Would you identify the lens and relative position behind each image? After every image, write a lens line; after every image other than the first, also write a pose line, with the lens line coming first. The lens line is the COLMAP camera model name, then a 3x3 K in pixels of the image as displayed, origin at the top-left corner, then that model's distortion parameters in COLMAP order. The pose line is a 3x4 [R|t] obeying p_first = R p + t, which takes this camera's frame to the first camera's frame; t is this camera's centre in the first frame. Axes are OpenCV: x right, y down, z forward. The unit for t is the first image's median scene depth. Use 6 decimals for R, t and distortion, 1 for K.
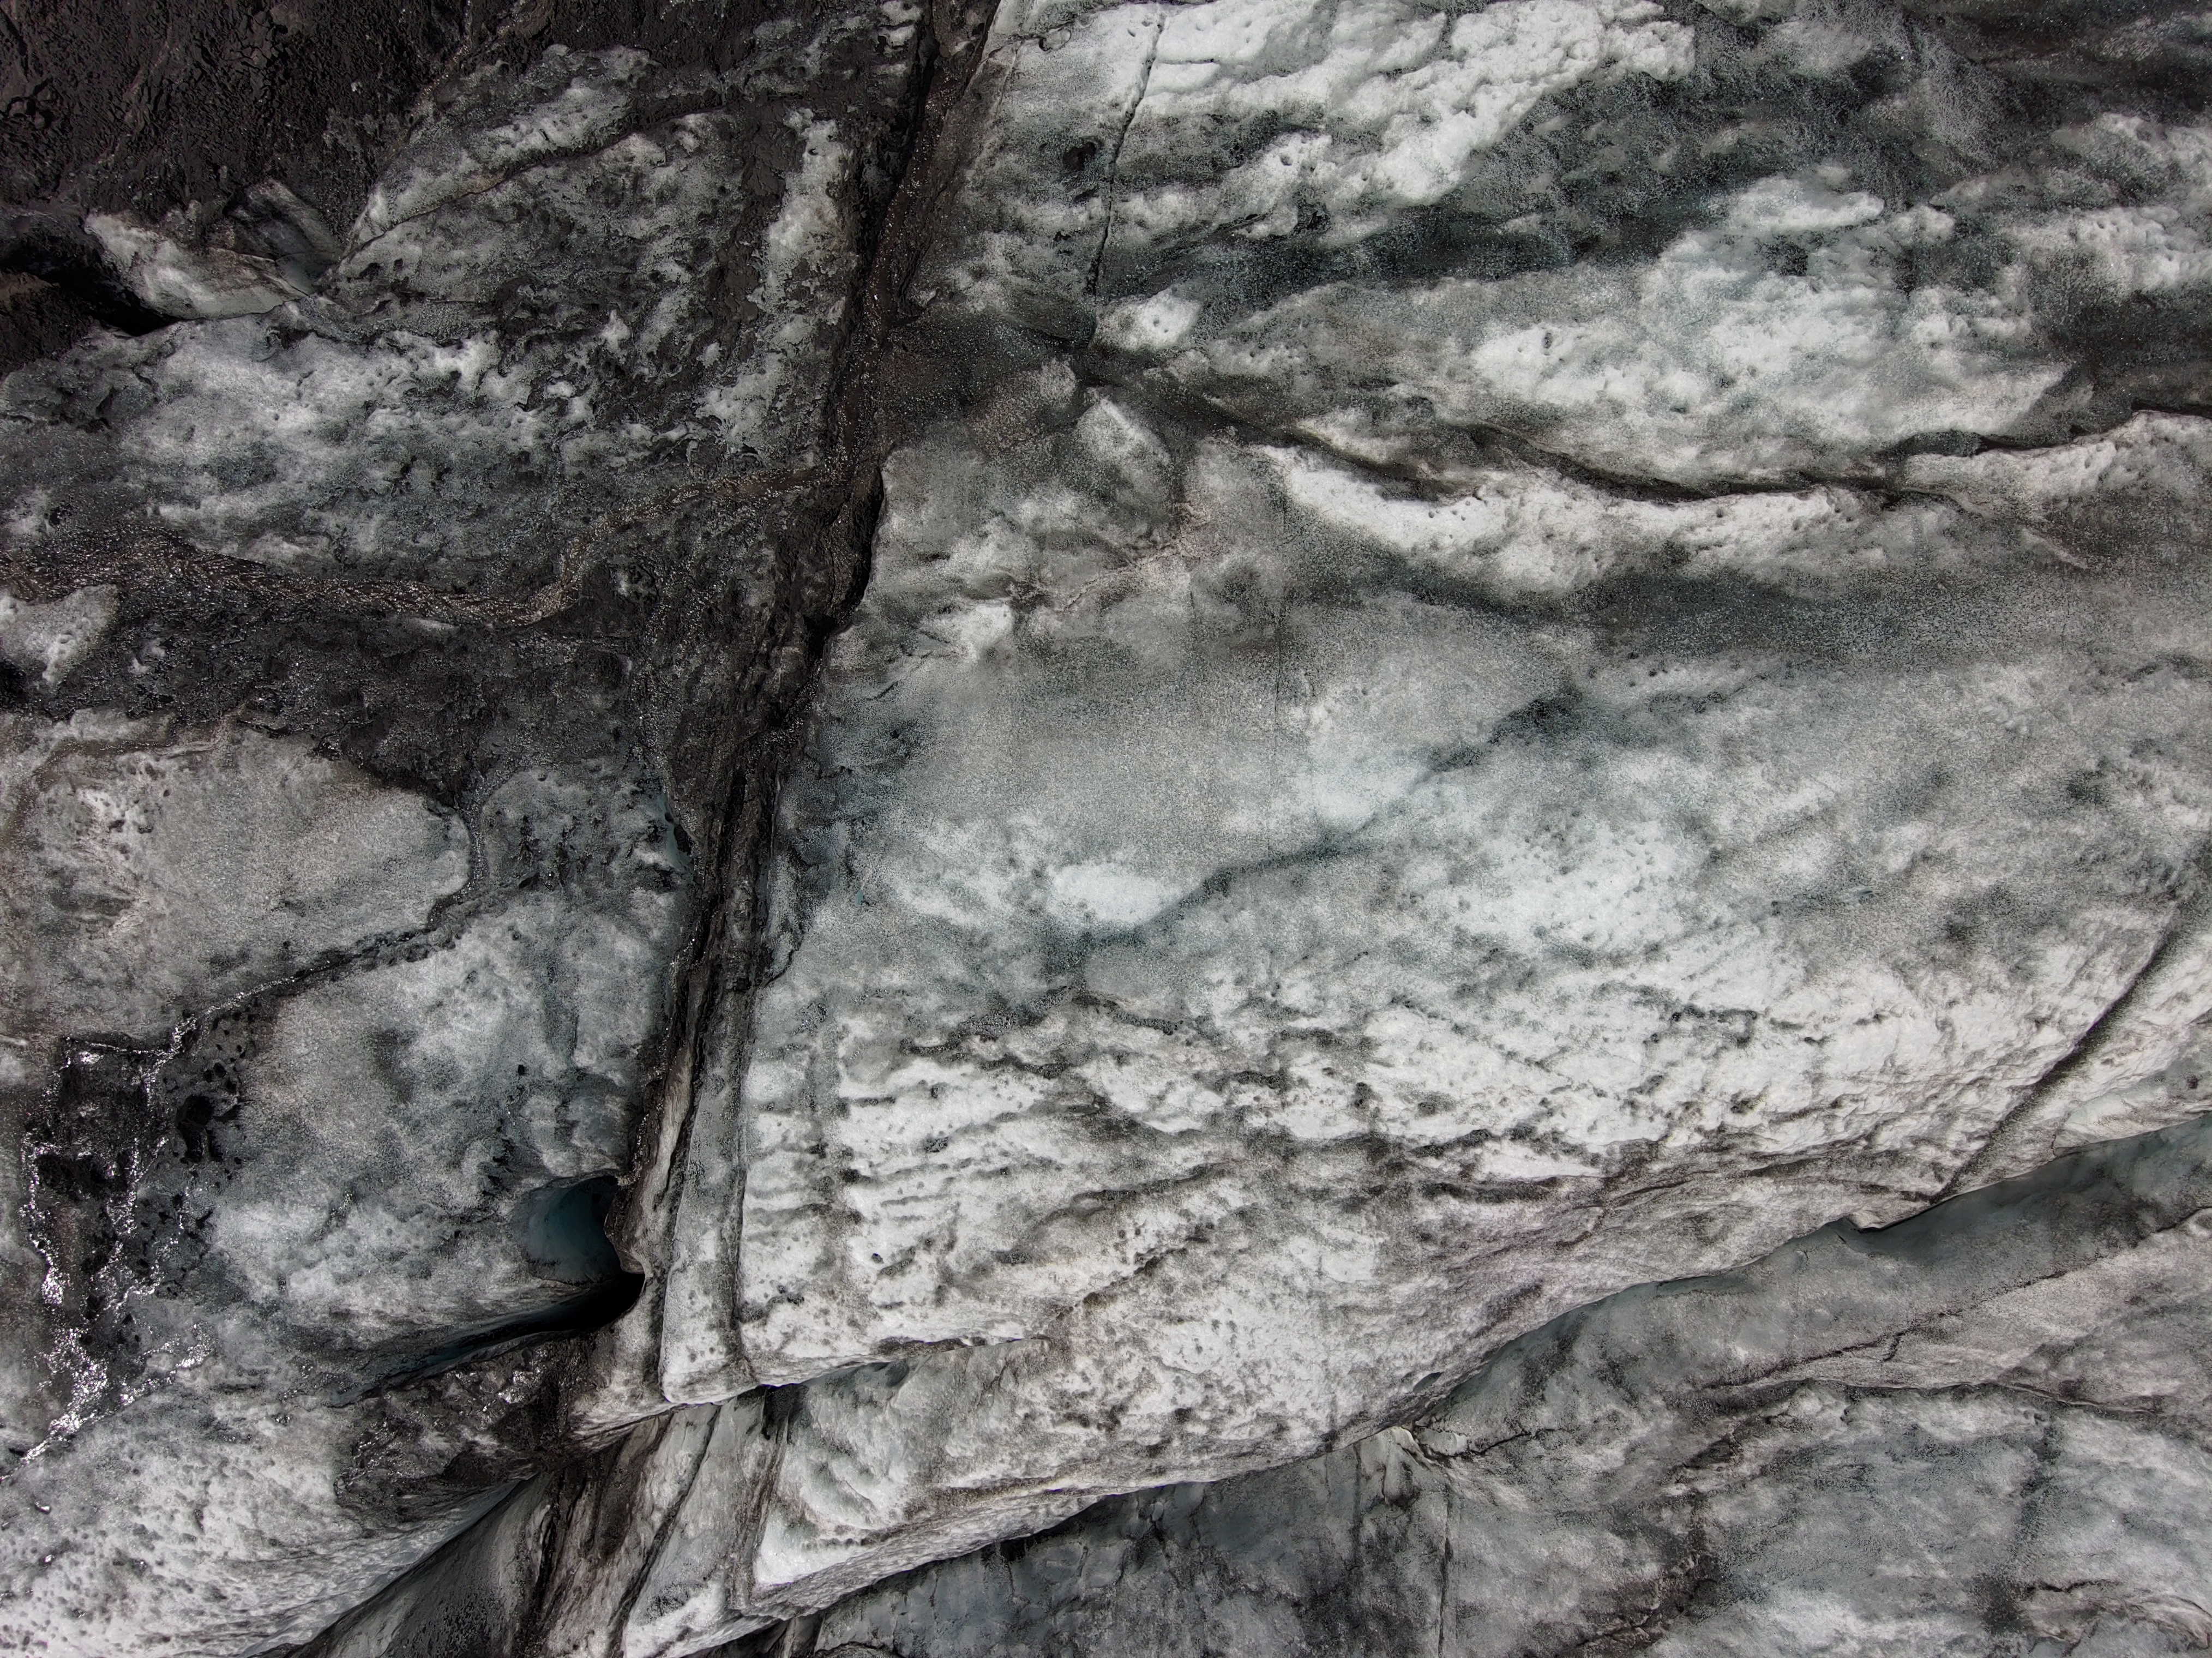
lens RADIAL K [[1355.4, 0, 1096.3], [0, 1355.4, 841.9], [0, 0, 1]] dist [0.119573, -0.163518]
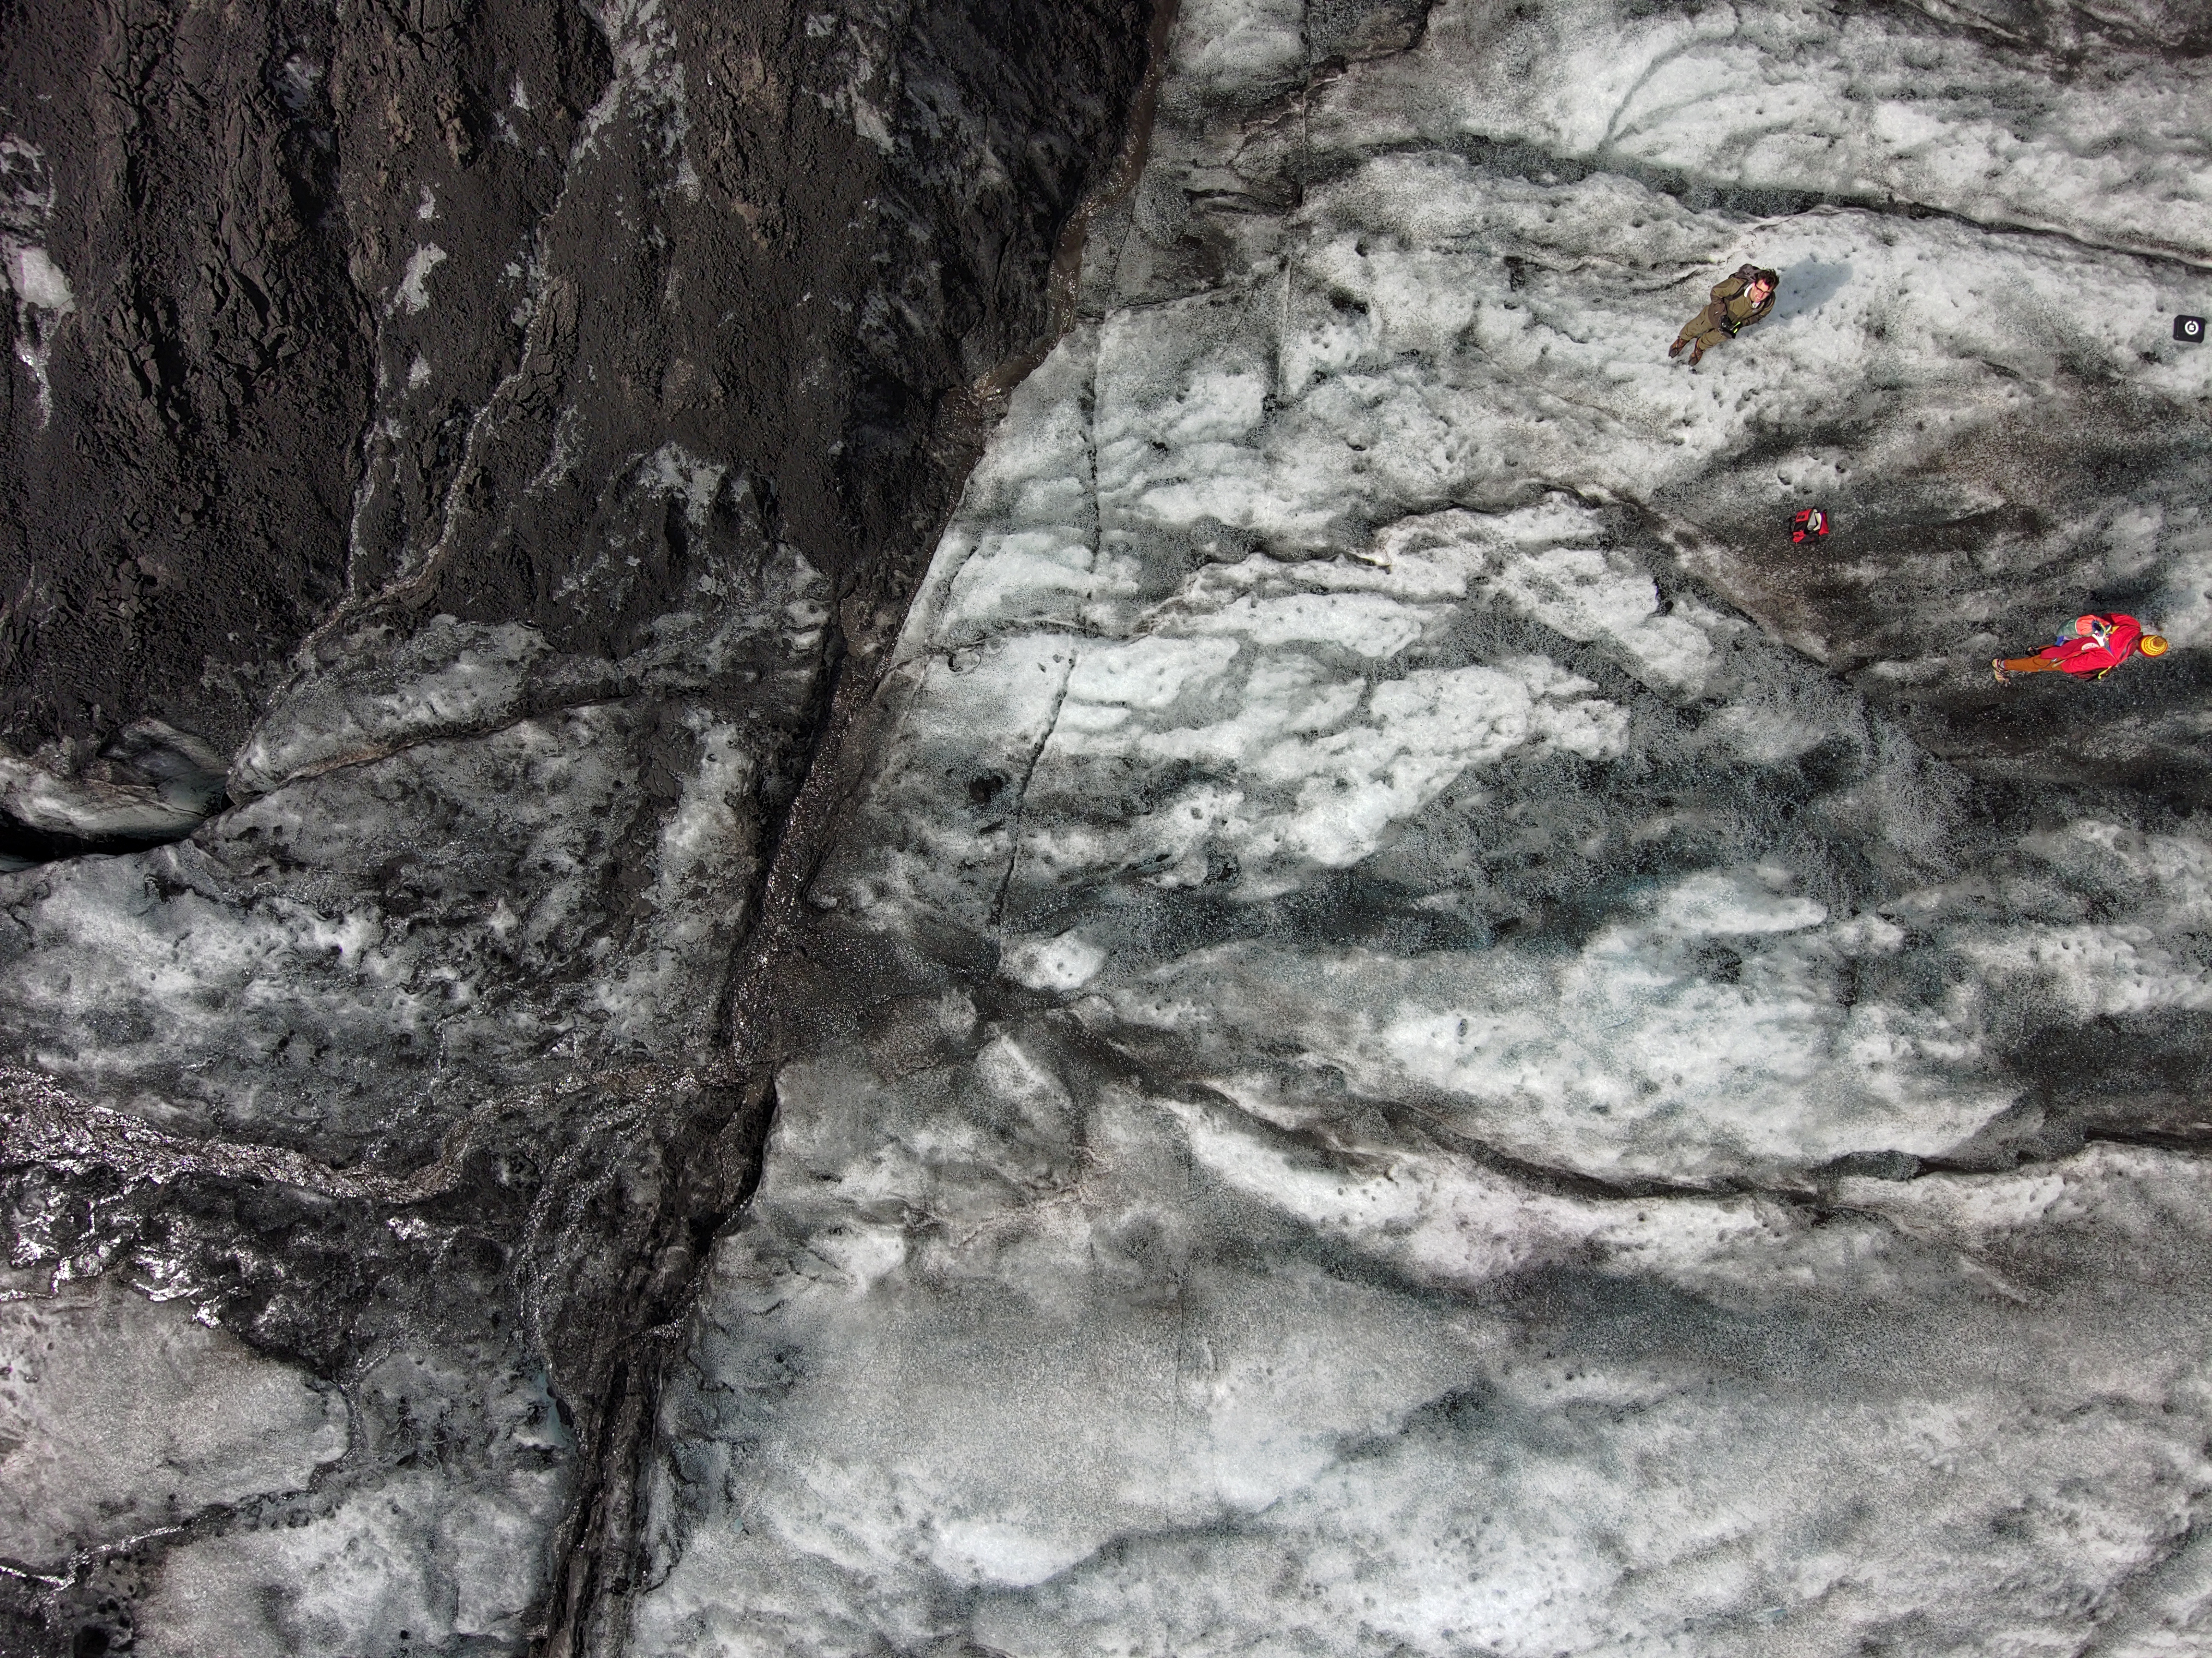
lens RADIAL K [[1345.2, 0, 1120.4], [0, 1345.2, 855.3], [0, 0, 1]] dist [0.116182, -0.160191]
pose [[0.999662, 0.025504, -0.005090, 0.086911], [-0.025411, 0.999523, 0.017549, -0.464243], [0.005535, -0.017413, 0.999833, 0.061153]]
